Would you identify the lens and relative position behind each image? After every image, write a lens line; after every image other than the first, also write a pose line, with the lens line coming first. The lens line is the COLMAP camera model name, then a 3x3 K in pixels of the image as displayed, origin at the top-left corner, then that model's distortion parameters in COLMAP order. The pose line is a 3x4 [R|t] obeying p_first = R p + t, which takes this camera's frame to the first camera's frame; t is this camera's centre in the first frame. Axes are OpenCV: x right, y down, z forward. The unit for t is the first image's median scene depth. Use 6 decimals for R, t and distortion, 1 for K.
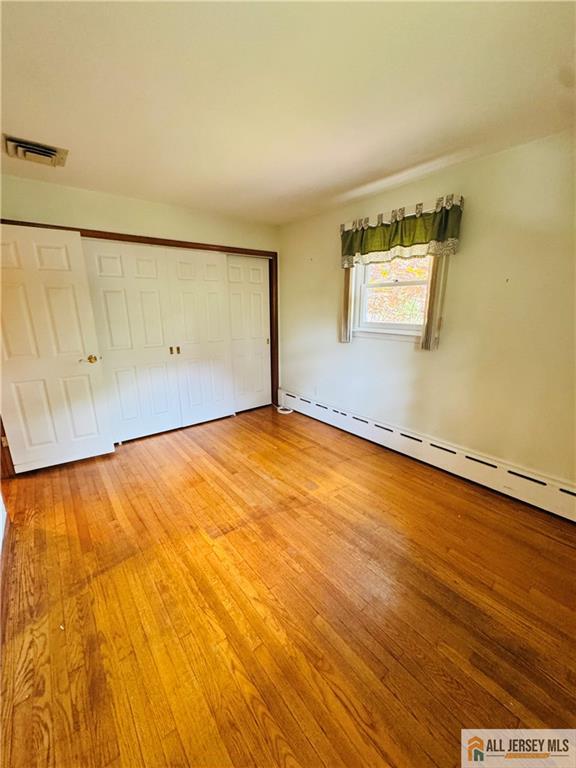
lens RADIAL K [[307.3, 0, 286.2], [0, 307.3, 382.2], [0, 0, 1]] dist [-0.002026, -0.000019]
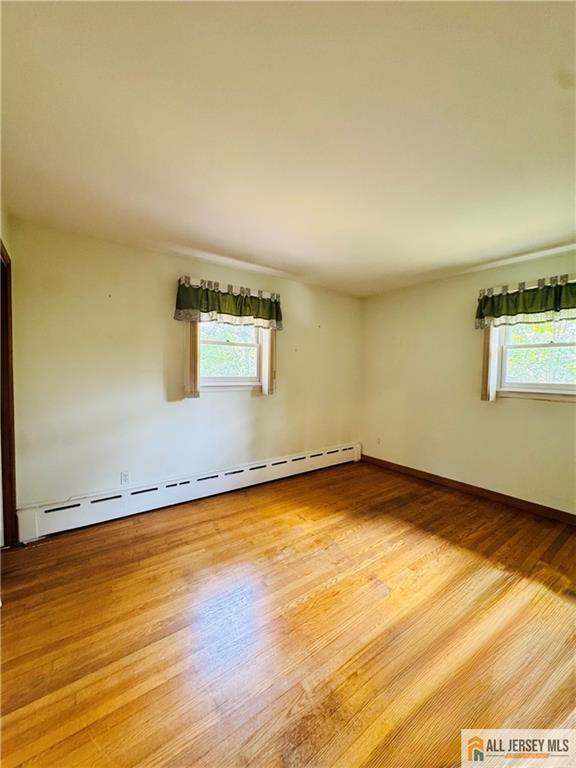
lens RADIAL K [[307.3, 0, 286.8], [0, 307.3, 385.9], [0, 0, 1]] dist [-0.002026, -0.000019]
pose [[0.027450, -0.040363, 0.998808, -0.833196], [0.231135, 0.972364, 0.032942, -0.156180], [-0.972534, 0.229955, 0.036021, 0.802227]]
